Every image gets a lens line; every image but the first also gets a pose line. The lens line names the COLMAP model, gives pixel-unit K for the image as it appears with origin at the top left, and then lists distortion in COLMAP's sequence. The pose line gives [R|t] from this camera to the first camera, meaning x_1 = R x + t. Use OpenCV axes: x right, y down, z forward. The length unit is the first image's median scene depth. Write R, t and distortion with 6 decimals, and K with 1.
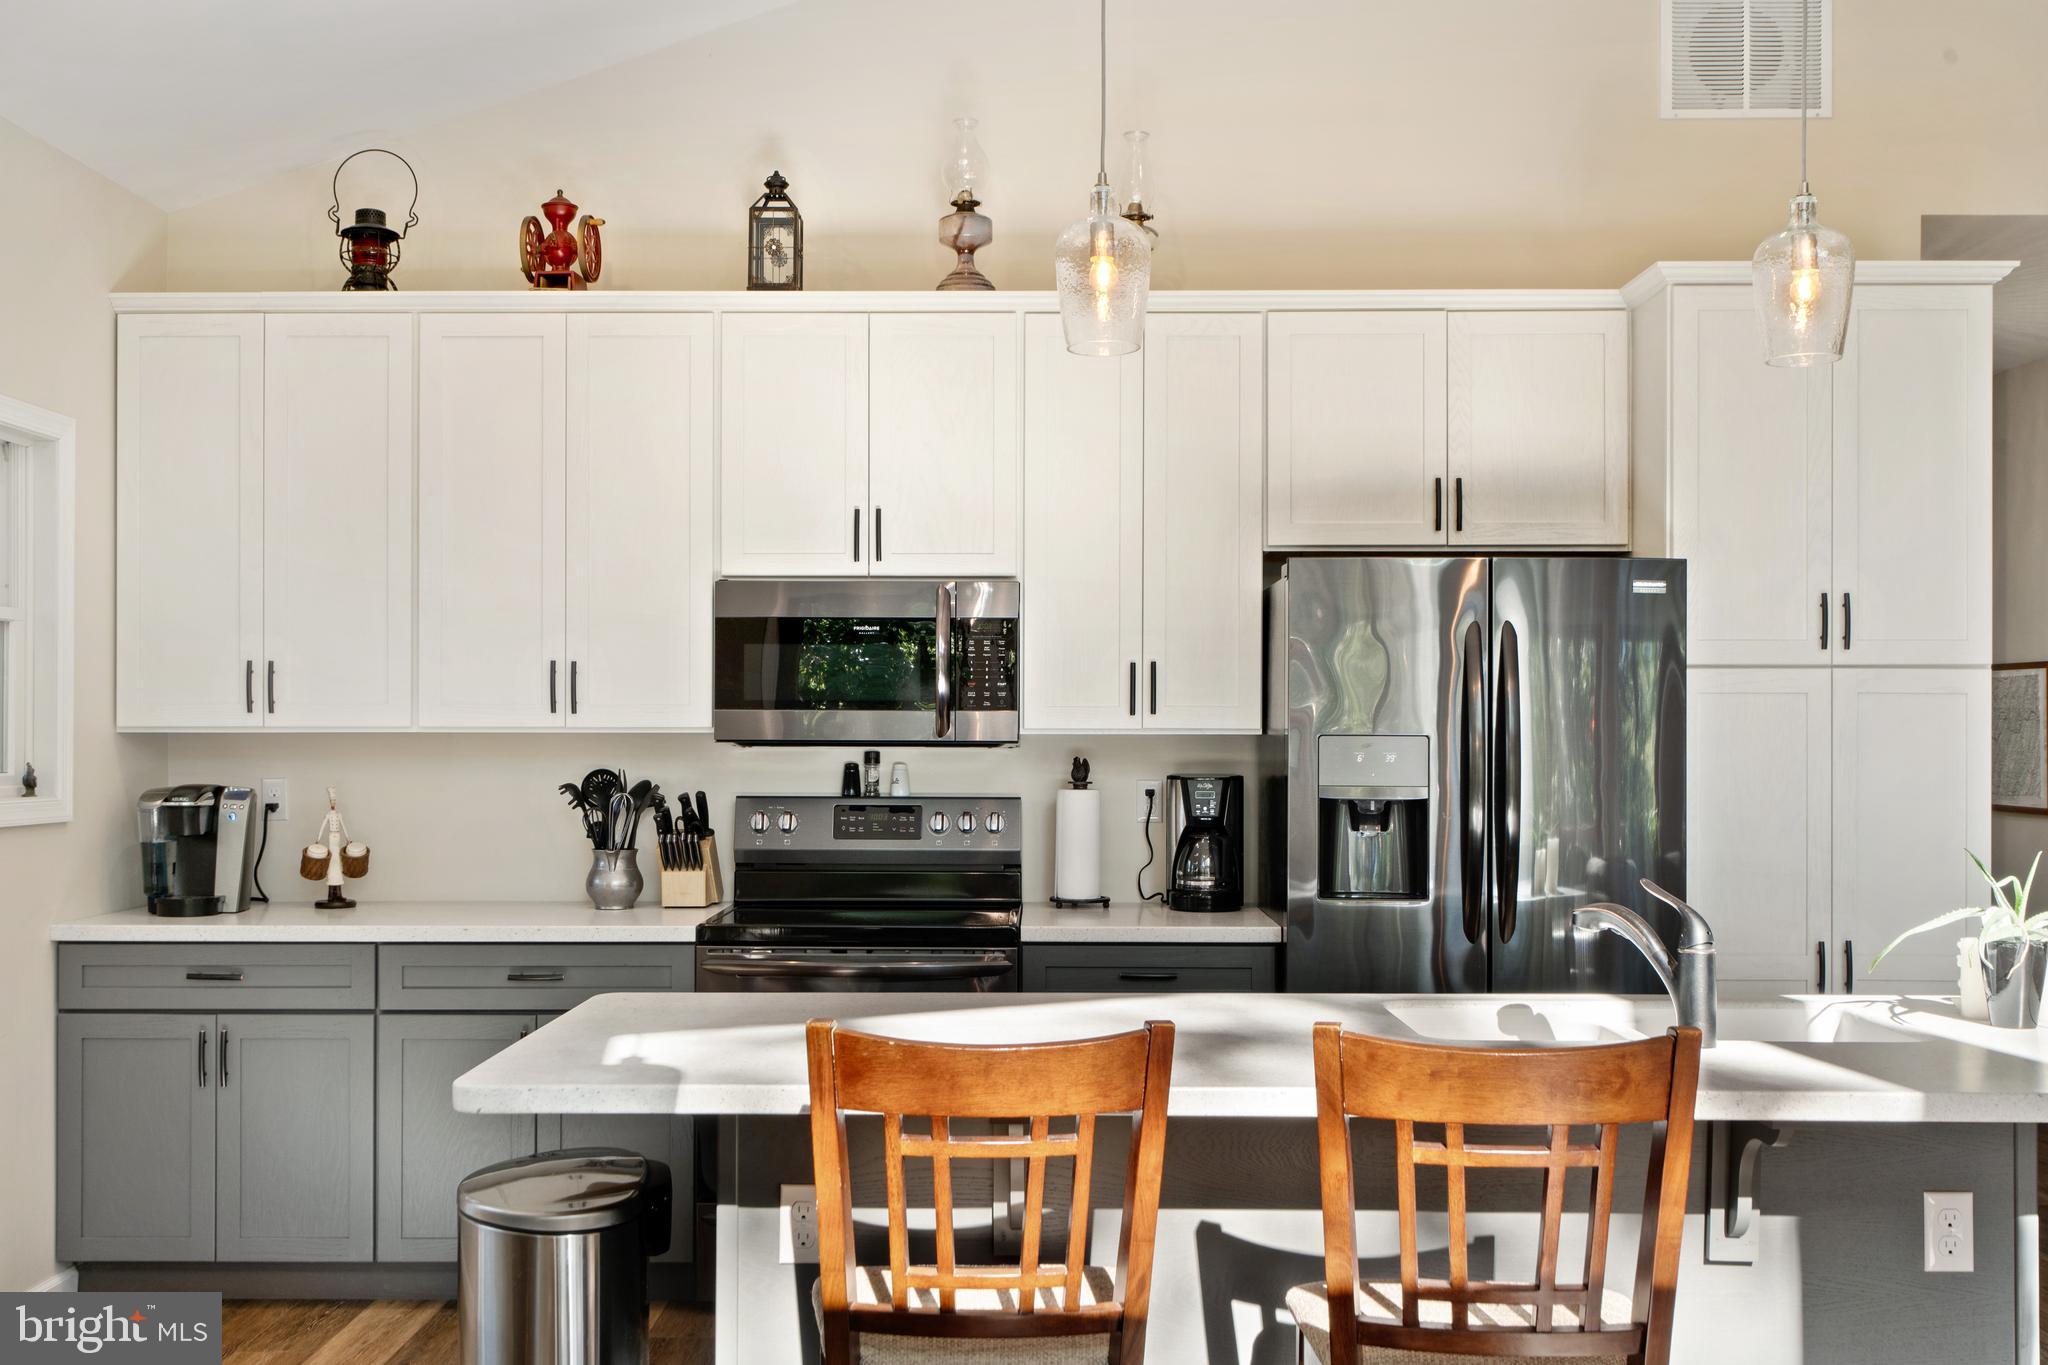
lens RADIAL K [[2081.5, 0, 1027.4], [0, 2081.5, 718.3], [0, 0, 1]] dist [0.000513, 0.000000]
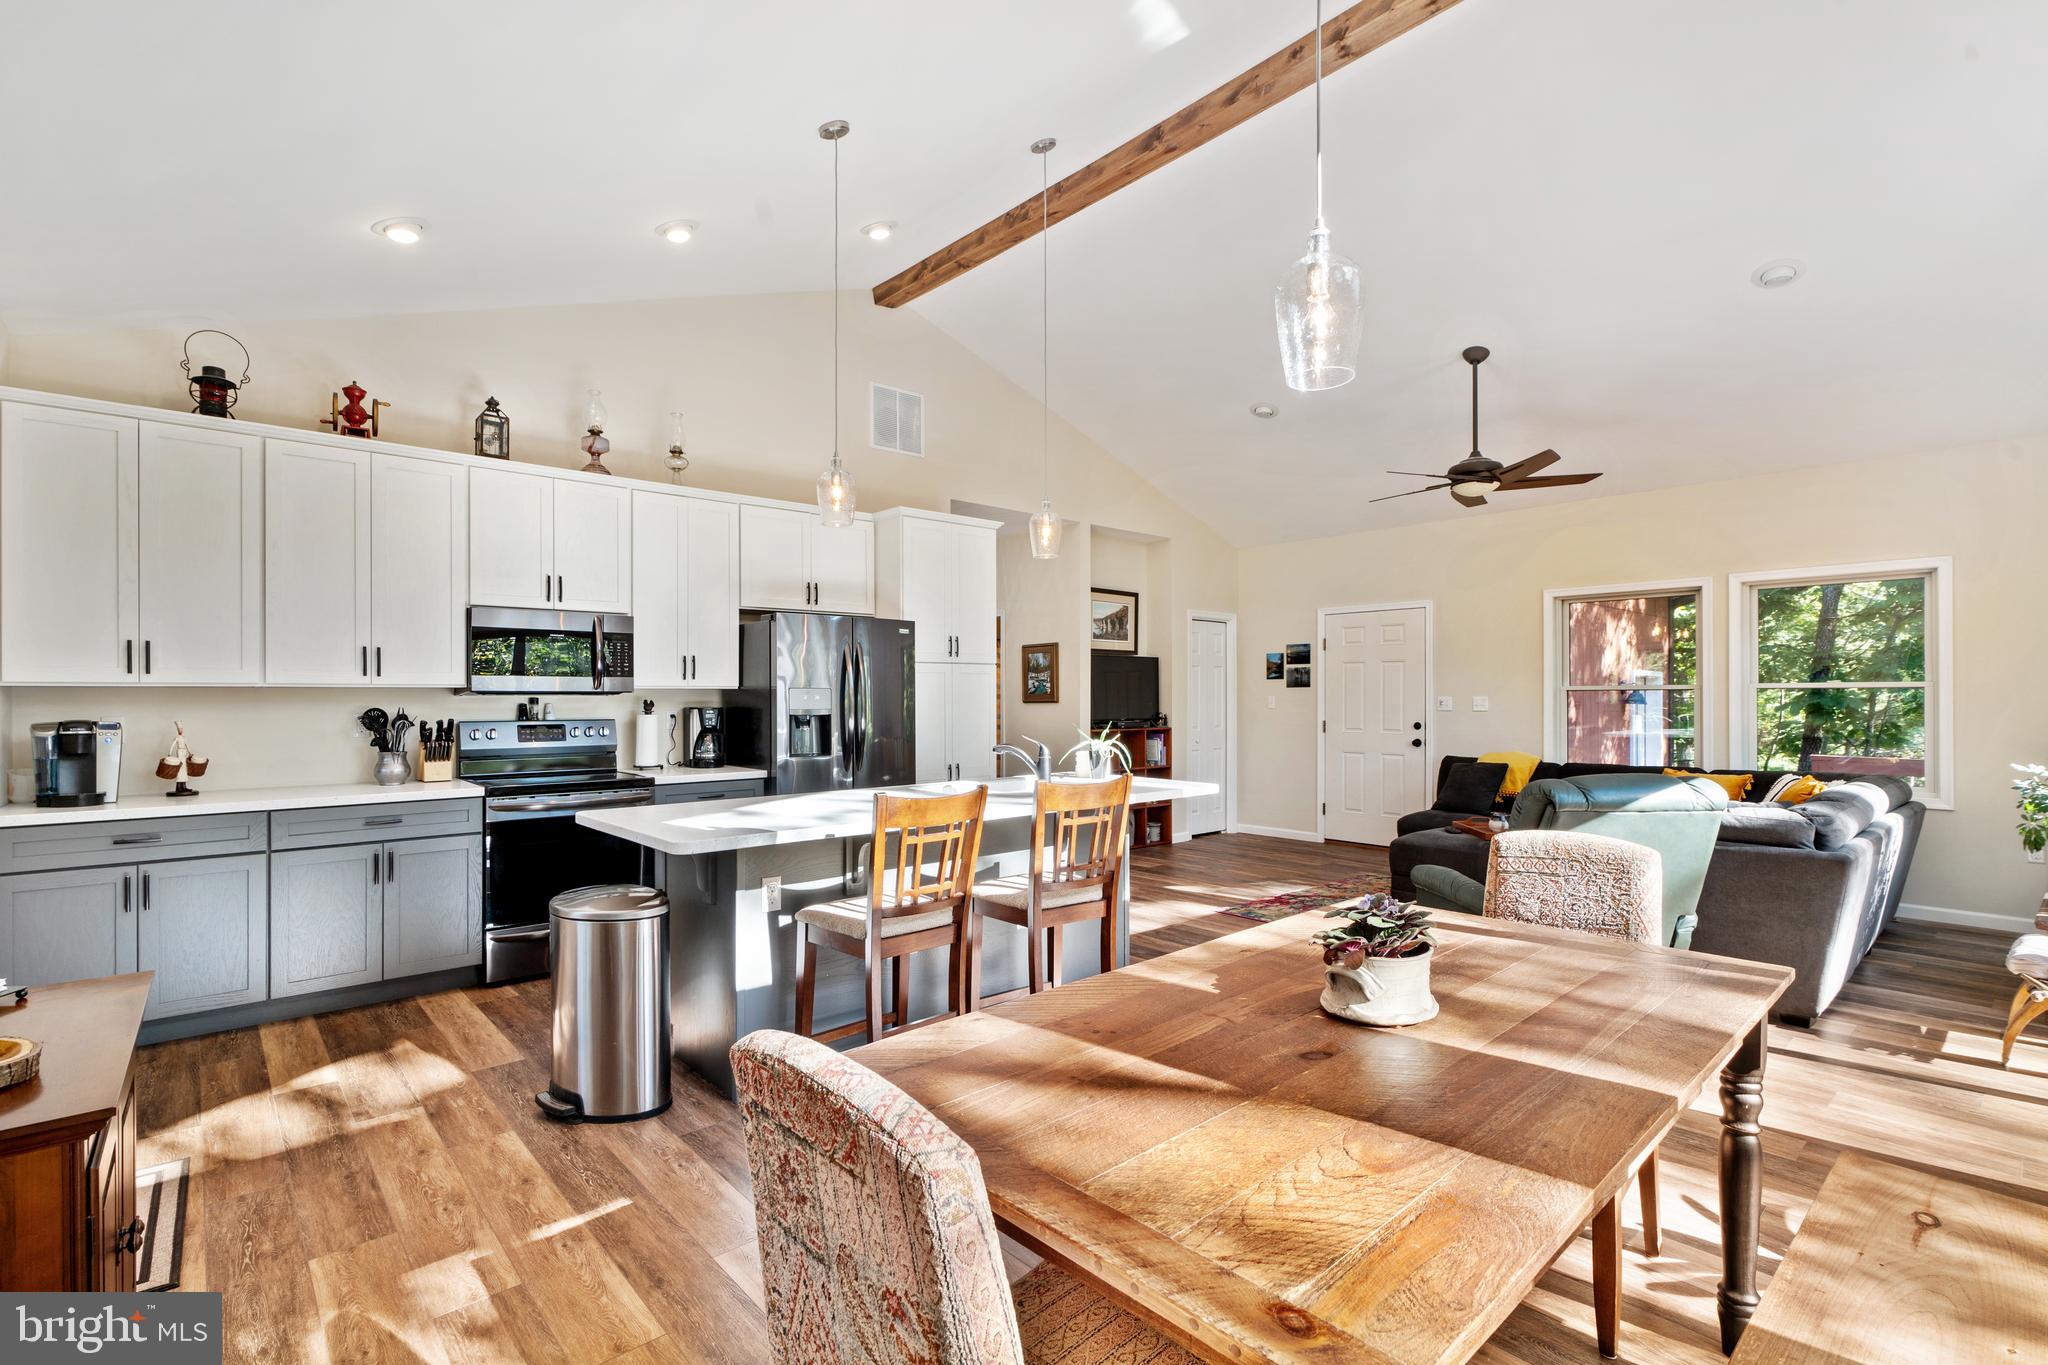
lens RADIAL K [[939.2, 0, 1018.7], [0, 939.2, 694.1], [0, 0, 1]] dist [-0.003808, 0.001659]
pose [[0.745356, -0.001862, 0.666664, -0.339923], [0.000789, 0.999998, 0.001910, 0.011758], [-0.666666, -0.000898, 0.745356, 0.027145]]
